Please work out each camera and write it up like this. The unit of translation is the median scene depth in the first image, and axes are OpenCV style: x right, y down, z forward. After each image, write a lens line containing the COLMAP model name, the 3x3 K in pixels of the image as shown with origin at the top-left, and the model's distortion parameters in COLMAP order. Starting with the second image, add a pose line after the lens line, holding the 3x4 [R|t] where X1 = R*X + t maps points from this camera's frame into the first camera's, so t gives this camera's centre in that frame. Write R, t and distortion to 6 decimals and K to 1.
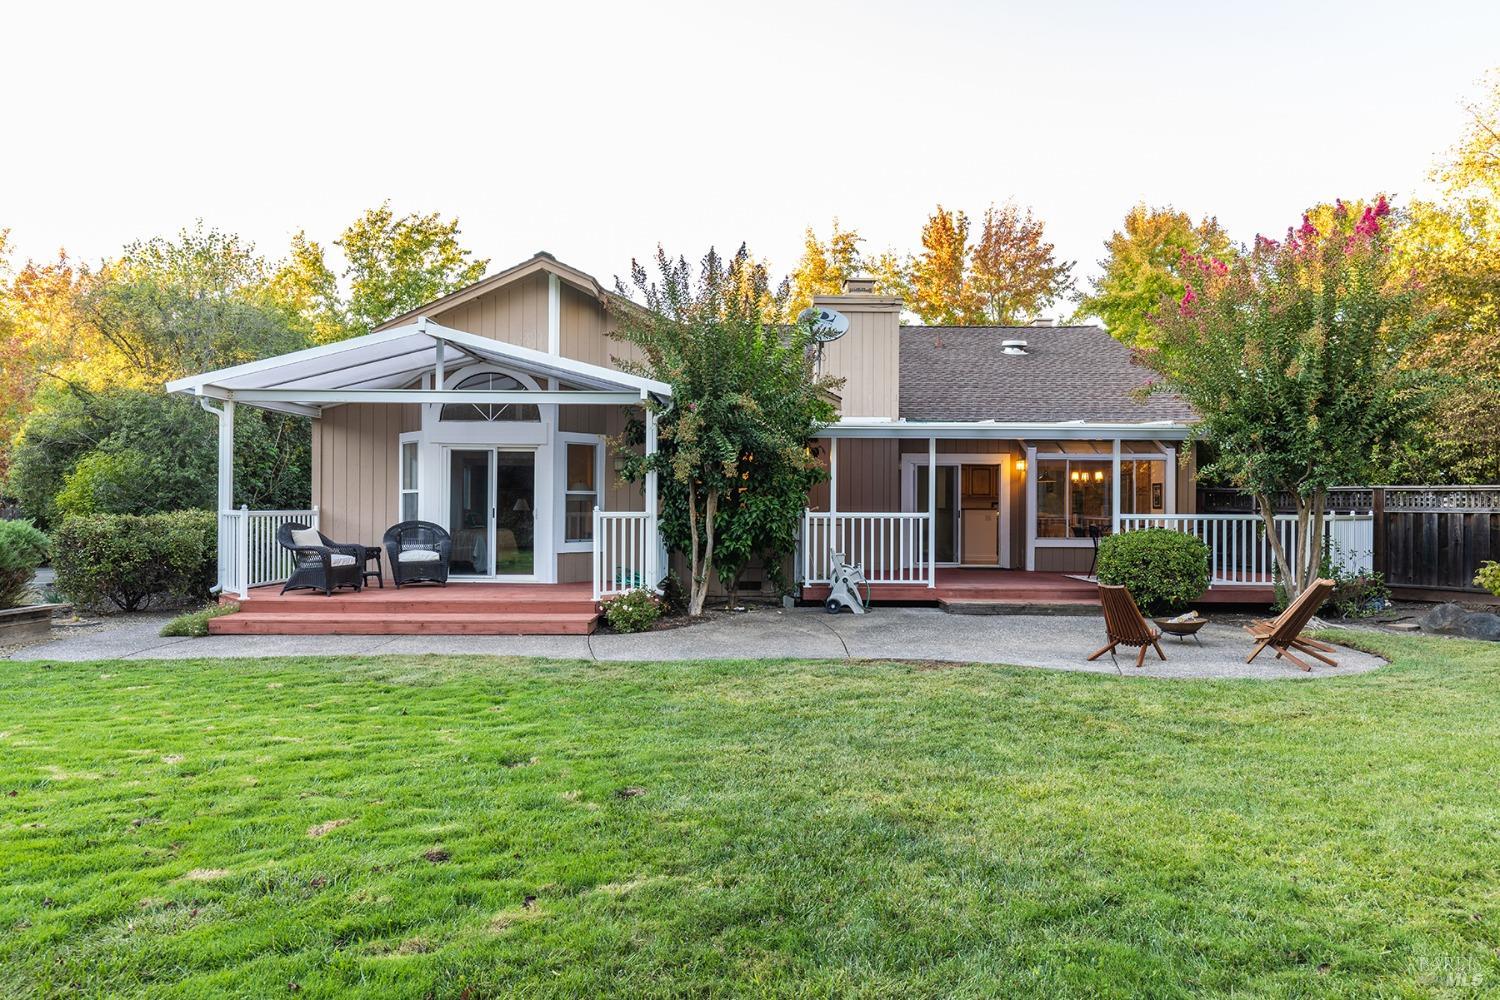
lens RADIAL K [[923.5, 0, 749.2], [0, 923.5, 499.8], [0, 0, 1]] dist [0.002843, 0.000388]
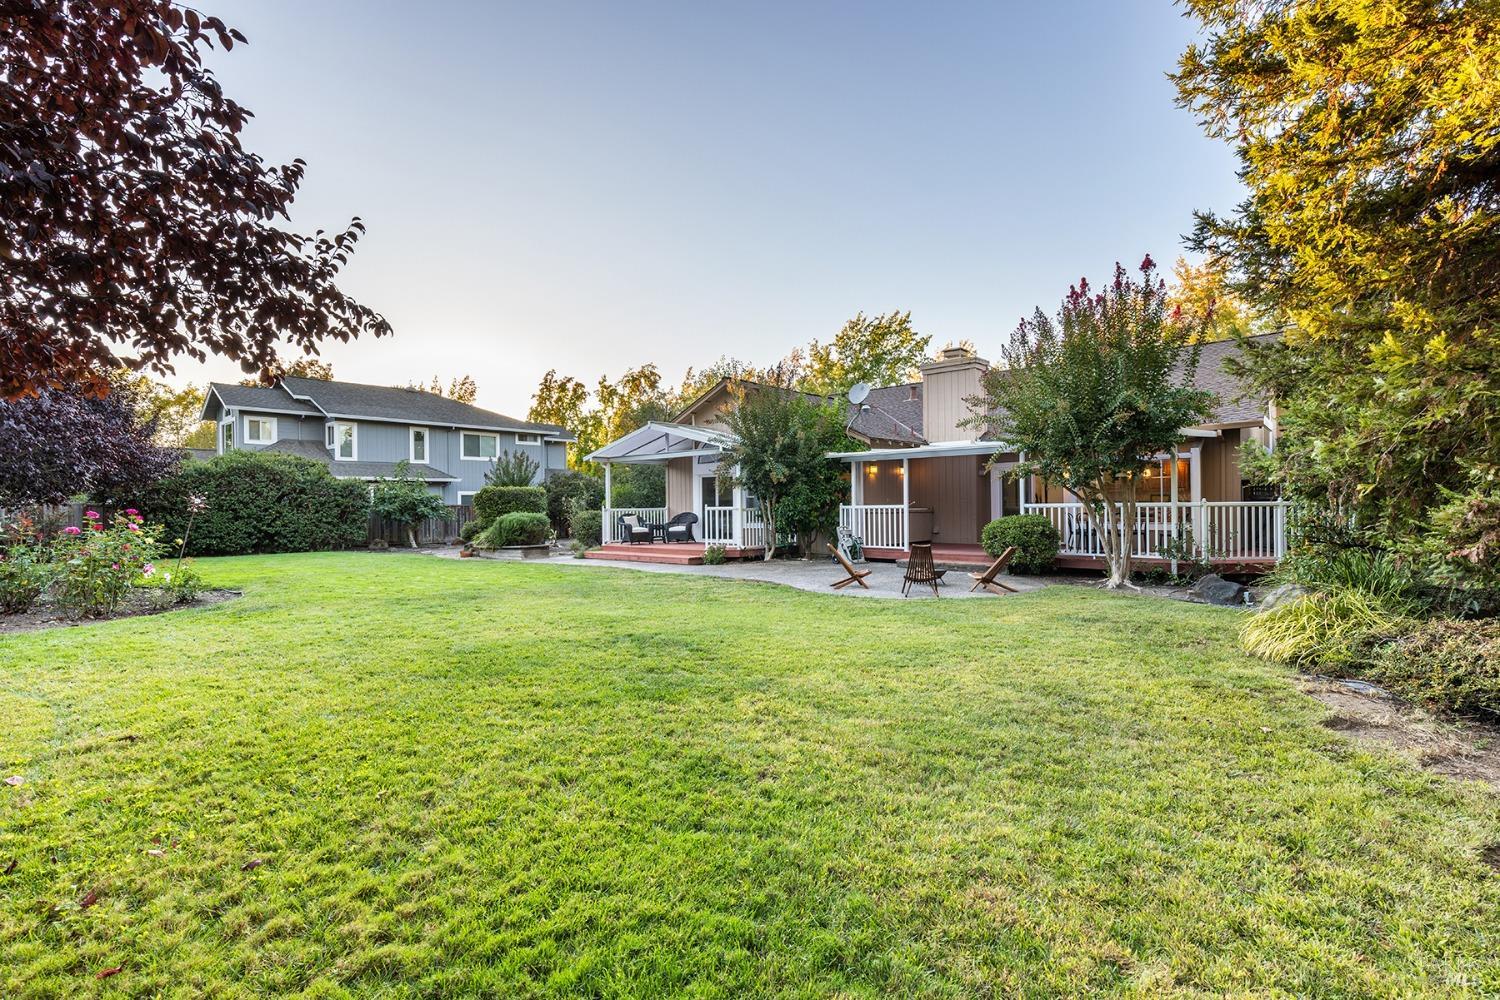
lens RADIAL K [[680.1, 0, 749.1], [0, 680.1, 506.6], [0, 0, 1]] dist [0.006094, -0.000822]
pose [[0.744227, -0.012599, -0.667808, 0.761404], [0.023574, 0.999695, 0.007410, 0.002006], [0.667511, -0.021258, 0.744296, -0.056657]]
